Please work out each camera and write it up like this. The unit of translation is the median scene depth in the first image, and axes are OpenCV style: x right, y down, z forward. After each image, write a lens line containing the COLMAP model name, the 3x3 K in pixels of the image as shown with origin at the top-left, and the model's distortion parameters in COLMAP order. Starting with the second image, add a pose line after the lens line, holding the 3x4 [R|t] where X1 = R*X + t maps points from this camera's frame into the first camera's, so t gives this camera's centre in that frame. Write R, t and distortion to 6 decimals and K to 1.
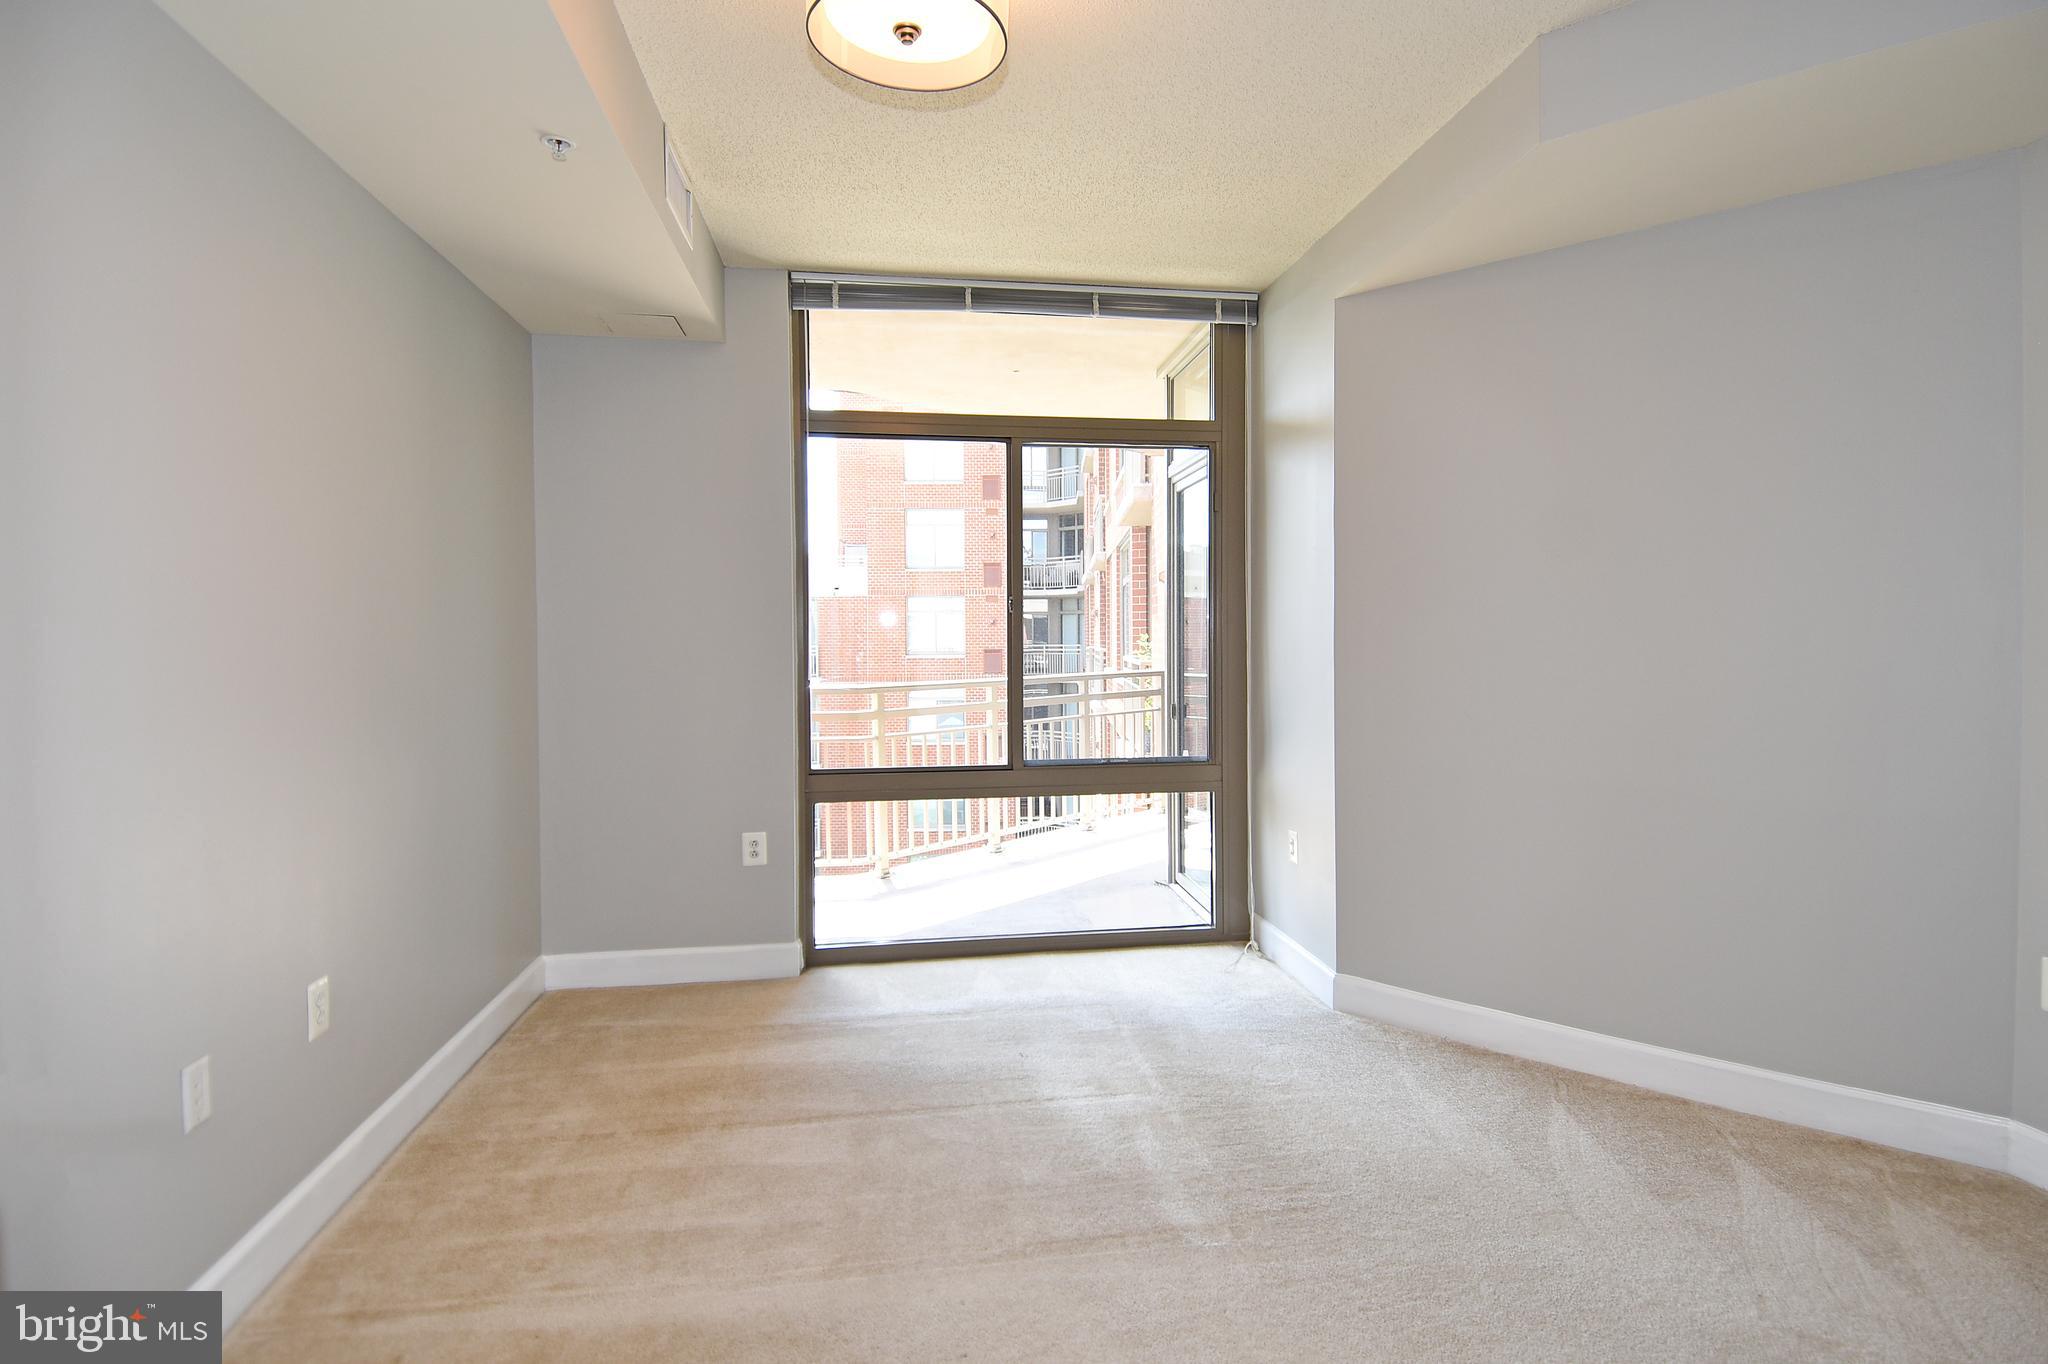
lens RADIAL K [[1089.8, 0, 1024.2], [0, 1089.8, 672.2], [0, 0, 1]] dist [0.021412, -0.014664]
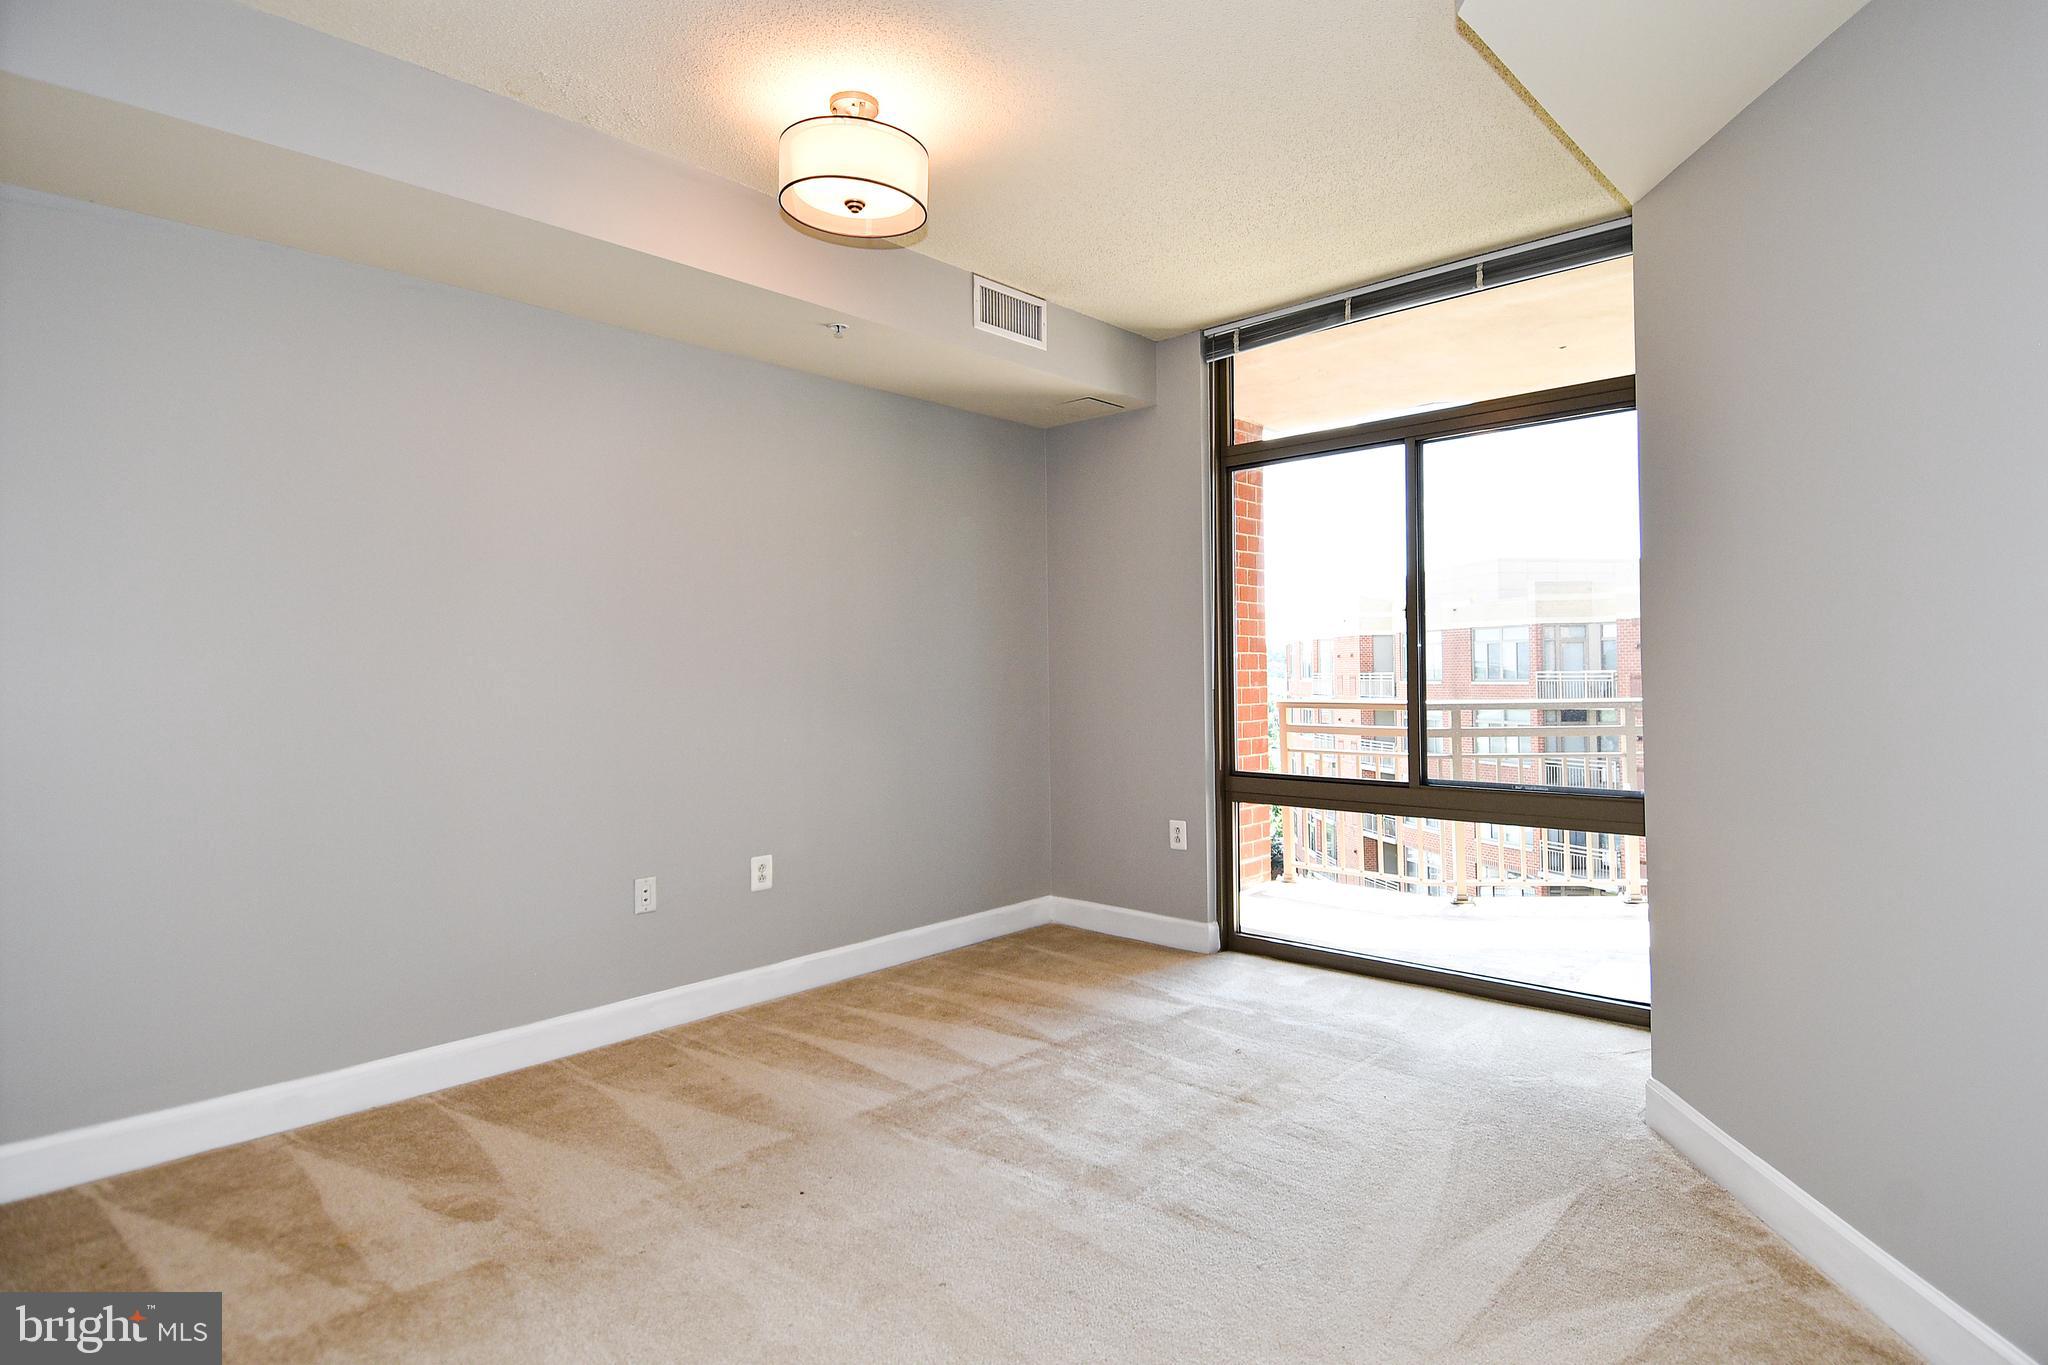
lens RADIAL K [[1089.8, 0, 1043.6], [0, 1089.8, 670.9], [0, 0, 1]] dist [0.021412, -0.014664]
pose [[0.623388, -0.001746, -0.781911, 0.555777], [-0.013194, 0.999832, -0.012751, 0.004773], [0.781801, 0.018265, 0.623260, 0.163376]]
